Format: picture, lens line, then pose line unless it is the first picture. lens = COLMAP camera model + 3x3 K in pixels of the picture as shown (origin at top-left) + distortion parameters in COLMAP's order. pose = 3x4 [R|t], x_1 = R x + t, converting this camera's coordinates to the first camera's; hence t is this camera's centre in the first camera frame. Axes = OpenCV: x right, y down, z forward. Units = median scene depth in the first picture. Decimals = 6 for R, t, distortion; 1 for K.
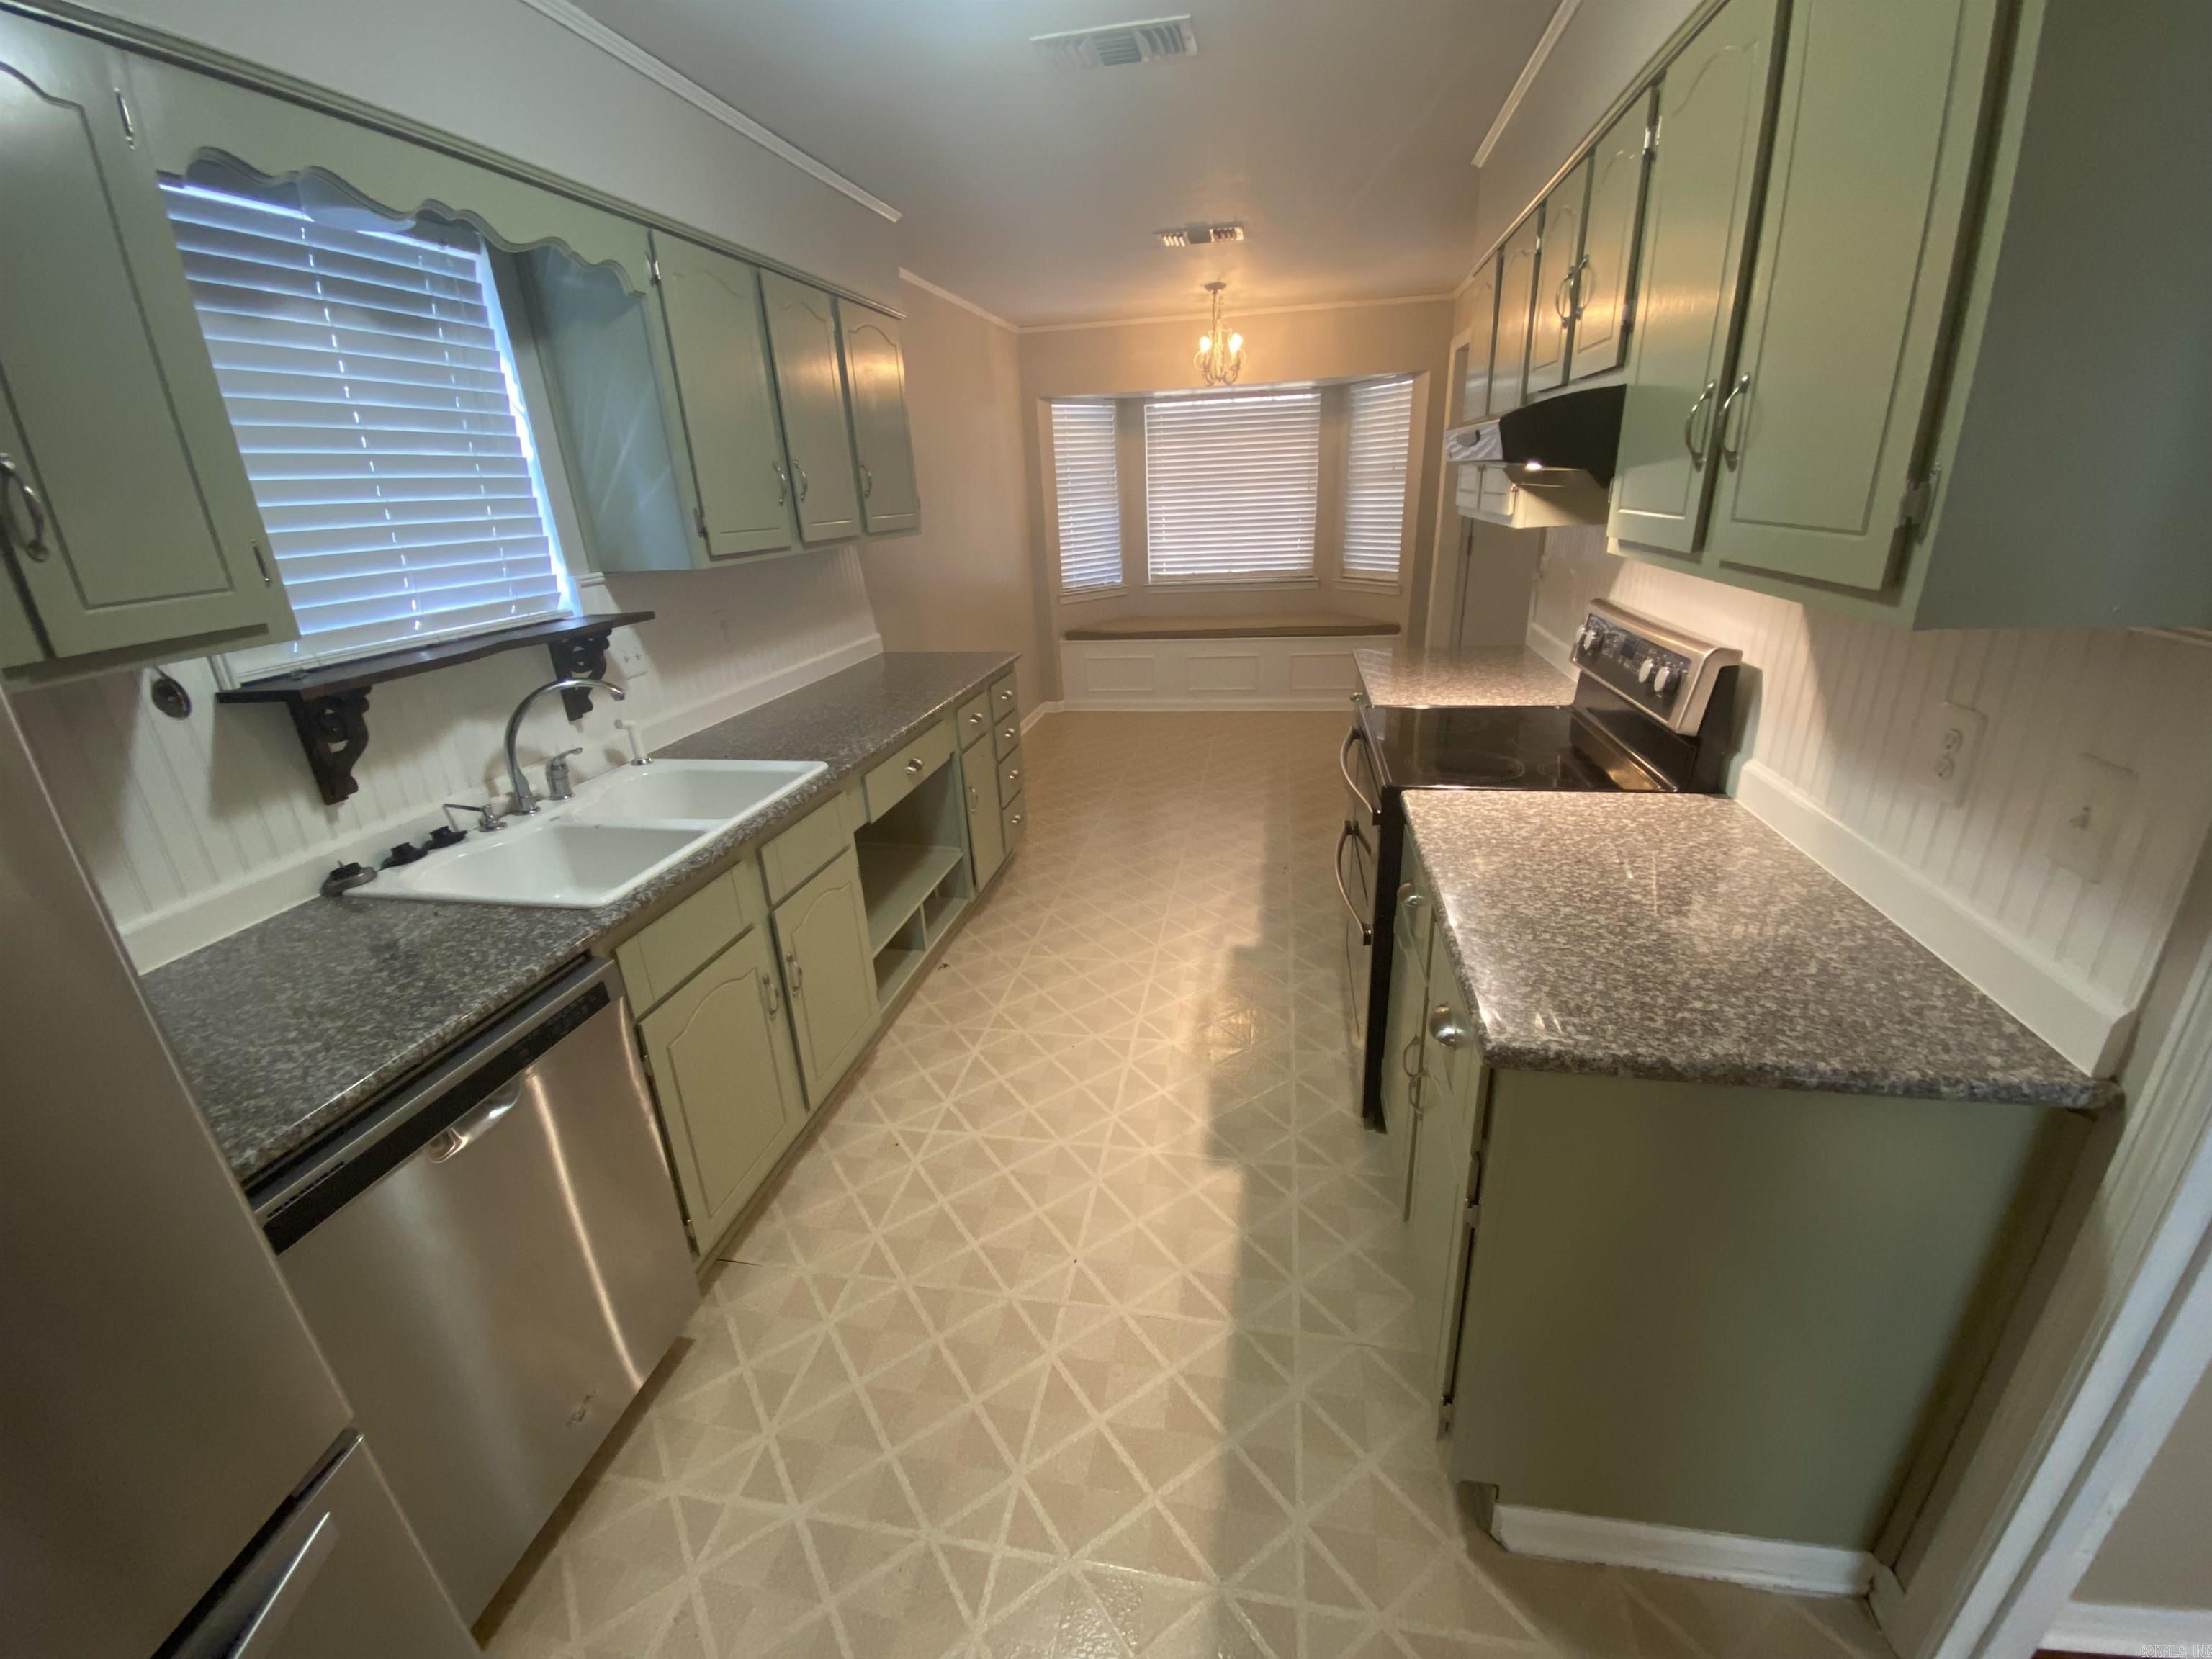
lens RADIAL K [[900.5, 0, 1106.0], [0, 900.5, 839.3], [0, 0, 1]] dist [0.016260, -0.013636]
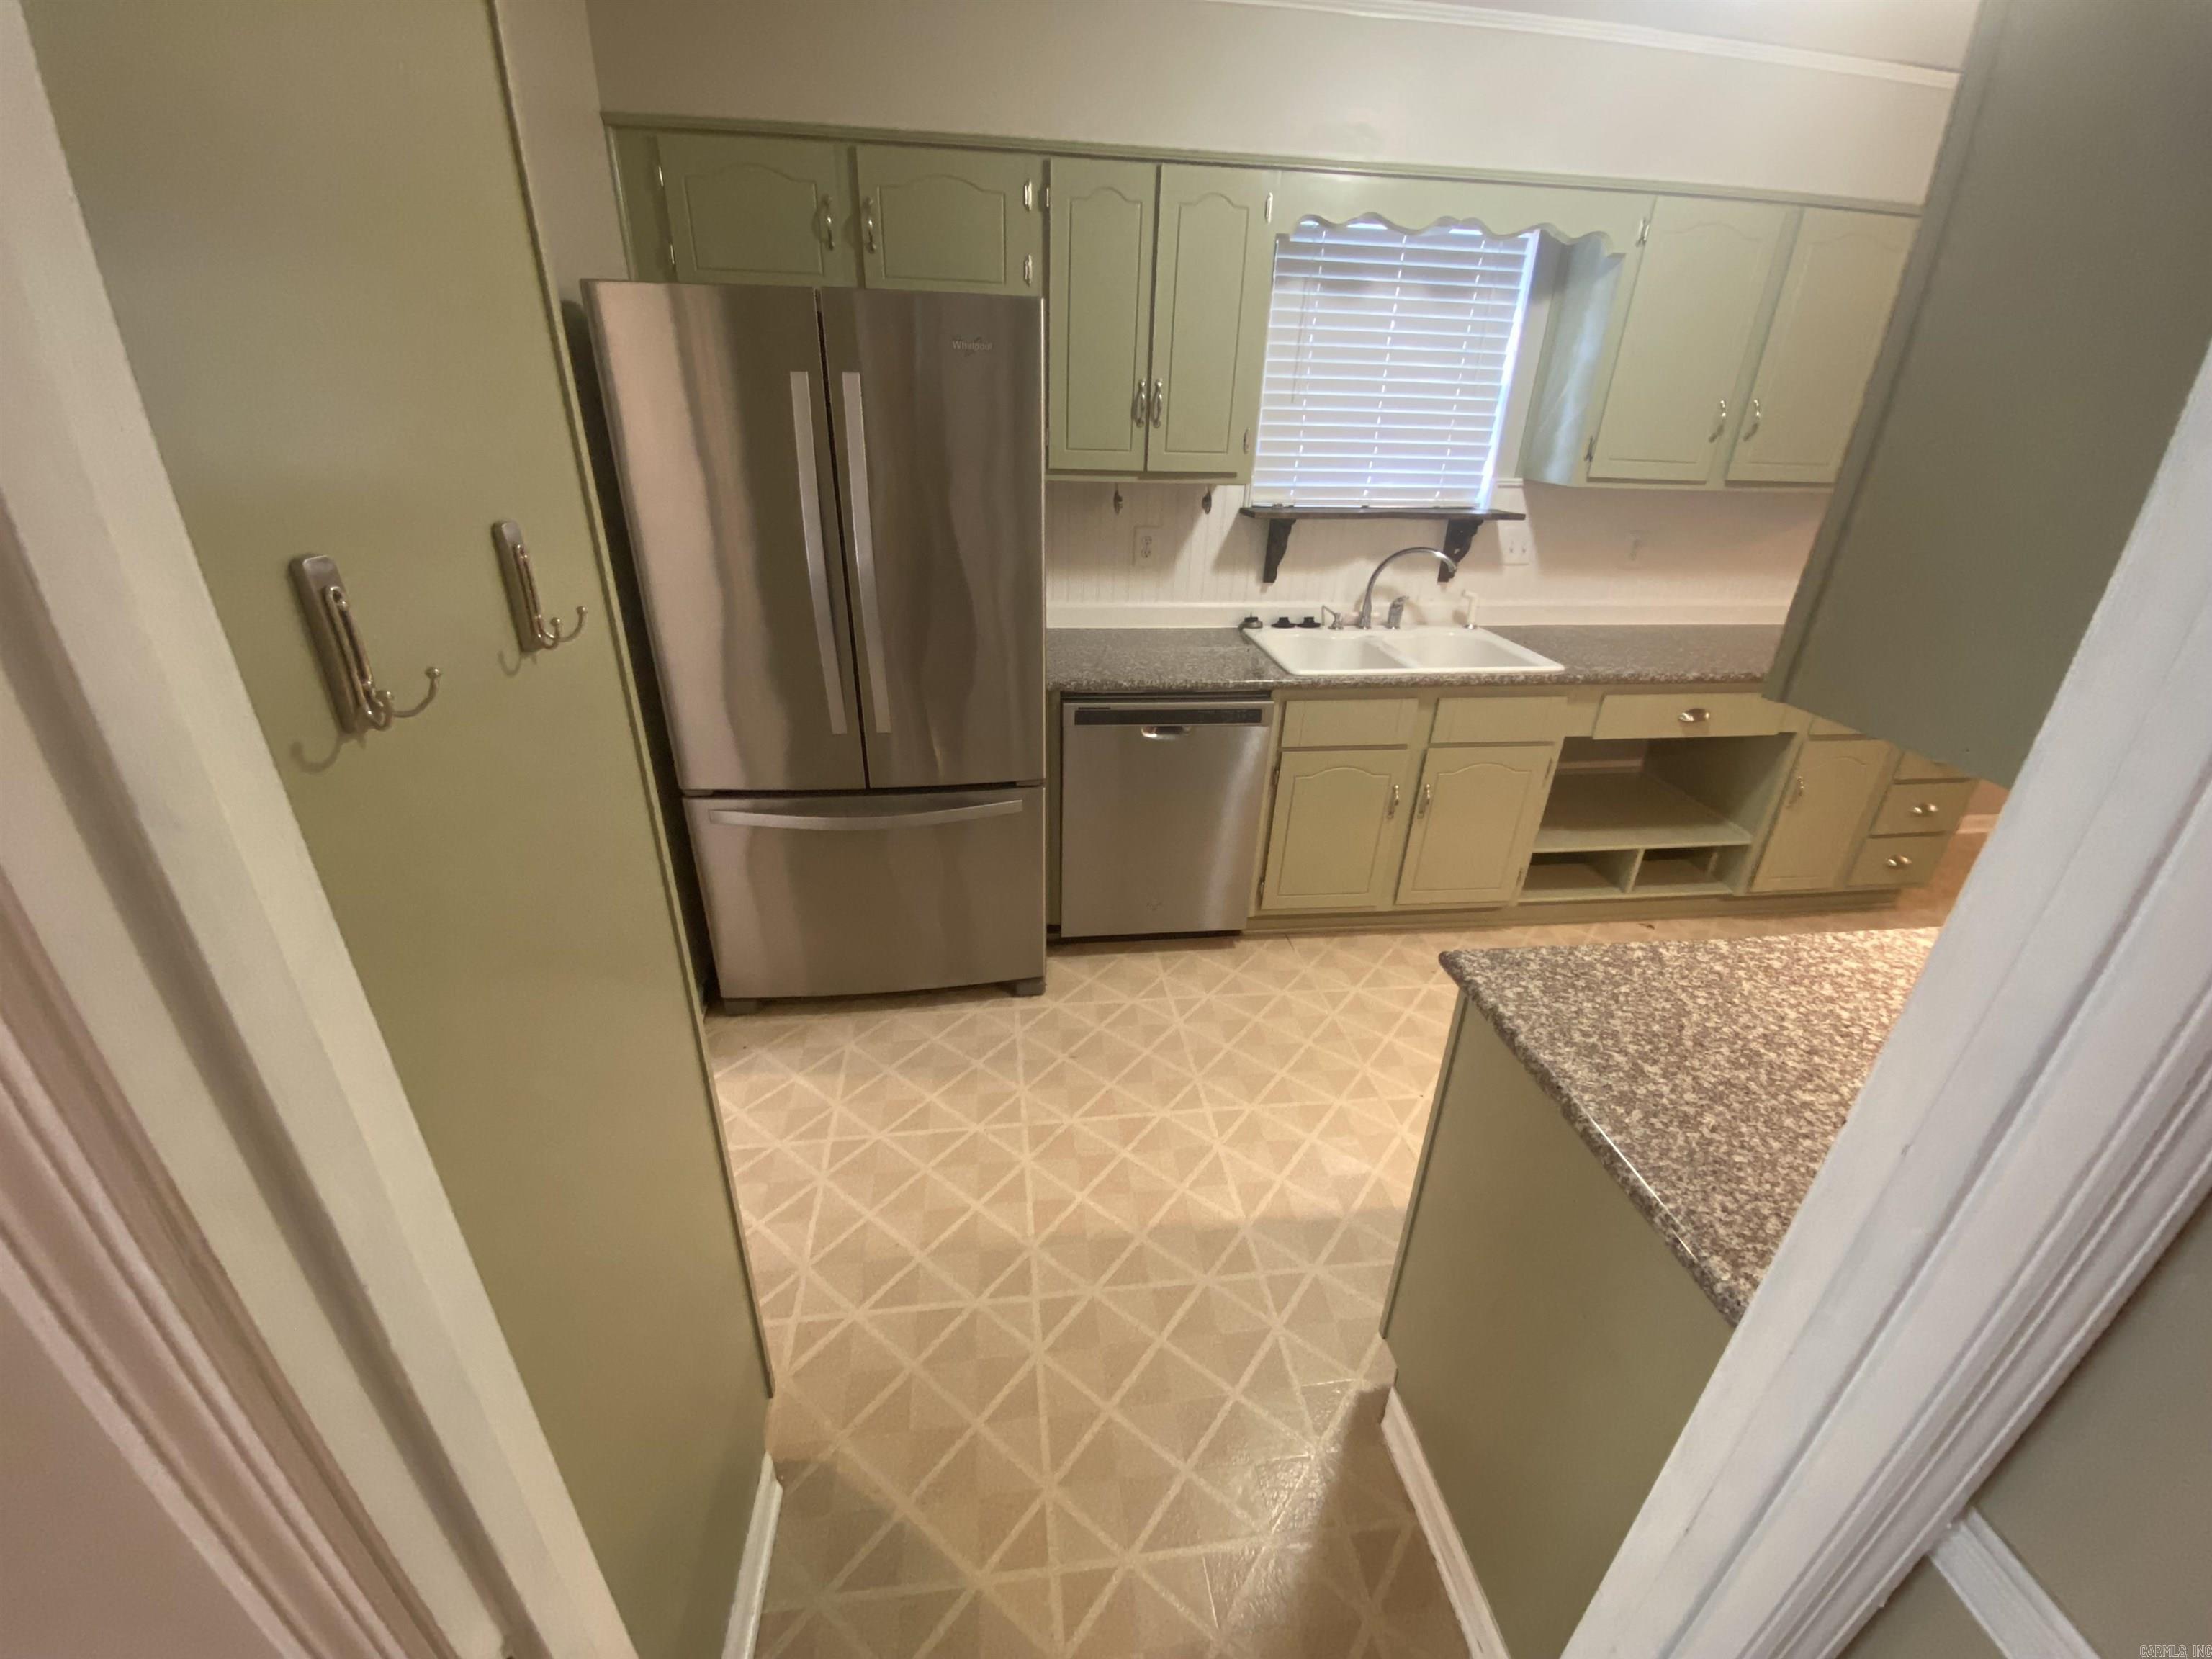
lens RADIAL K [[900.5, 0, 1098.6], [0, 900.5, 843.0], [0, 0, 1]] dist [0.016260, -0.013636]
pose [[0.308852, 0.470491, -0.826588, 0.656276], [-0.386748, 0.856109, 0.342787, -0.069020], [0.868928, 0.213811, 0.446372, 0.014392]]
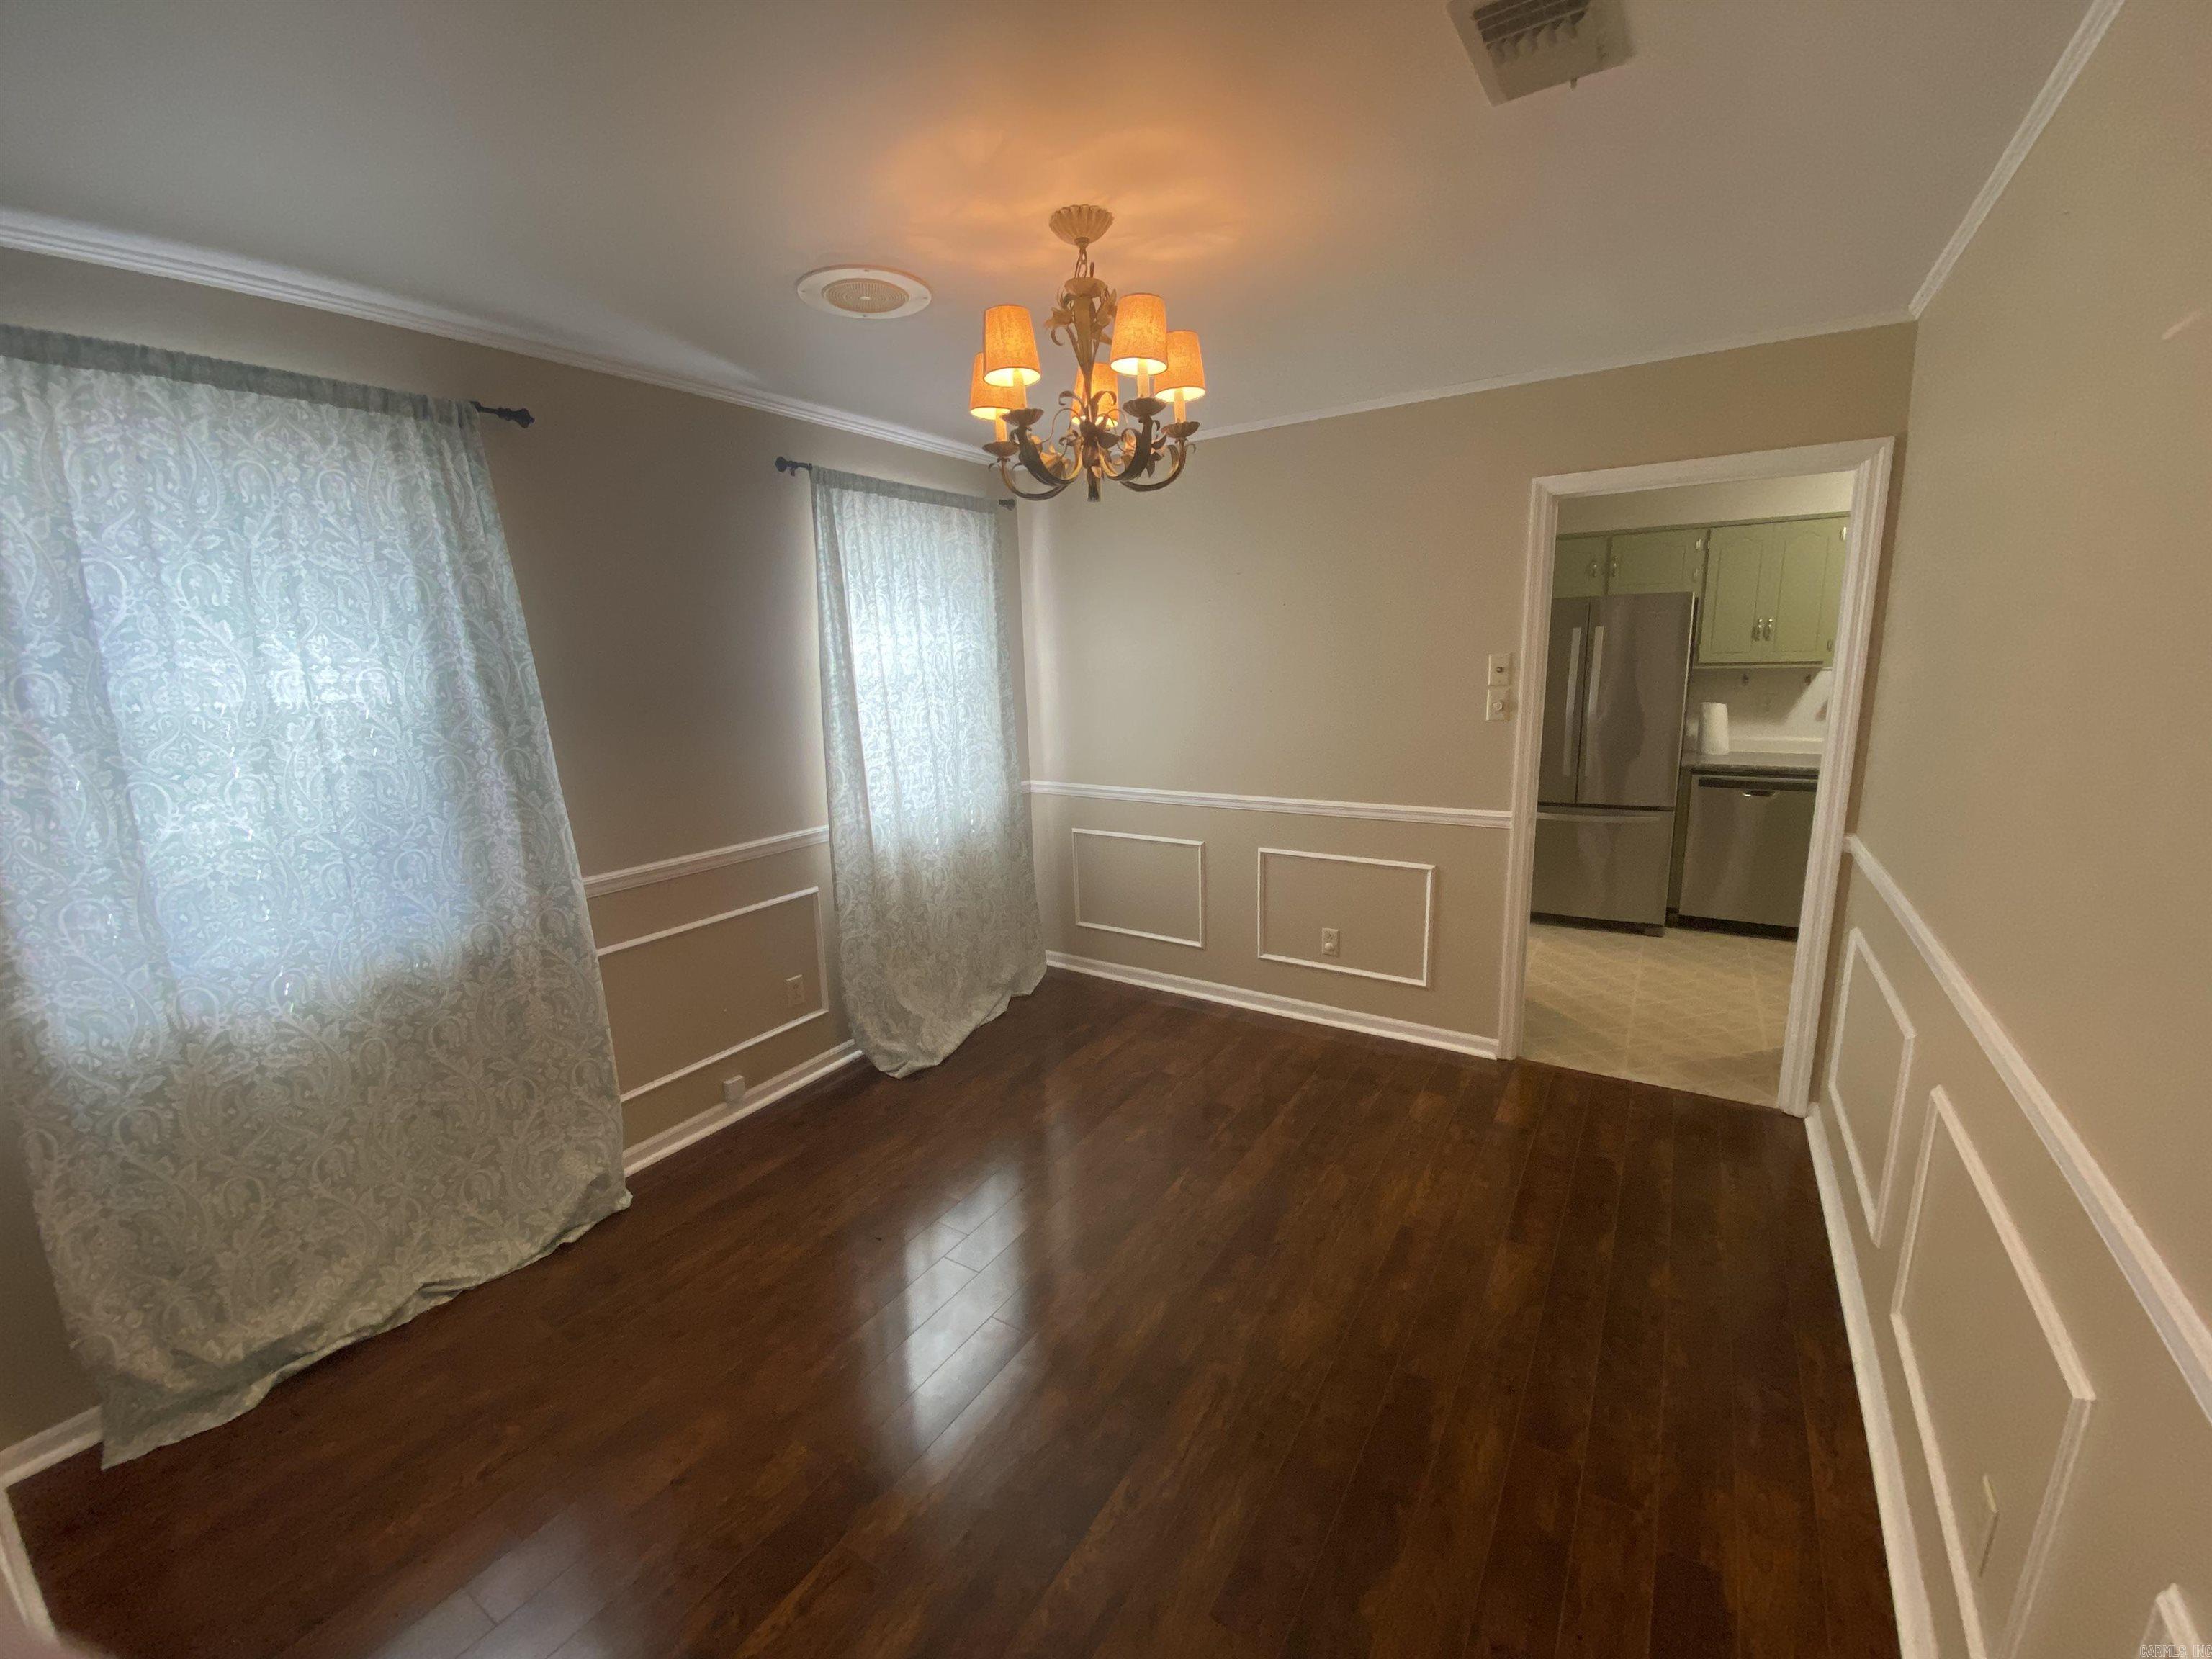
lens RADIAL K [[900.5, 0, 1104.0], [0, 900.5, 834.0], [0, 0, 1]] dist [0.016260, -0.013636]
pose [[-0.357829, 0.251318, -0.899332, 2.273912], [-0.292957, 0.884263, 0.363669, -0.065960], [0.886642, 0.393597, -0.242790, -0.250986]]
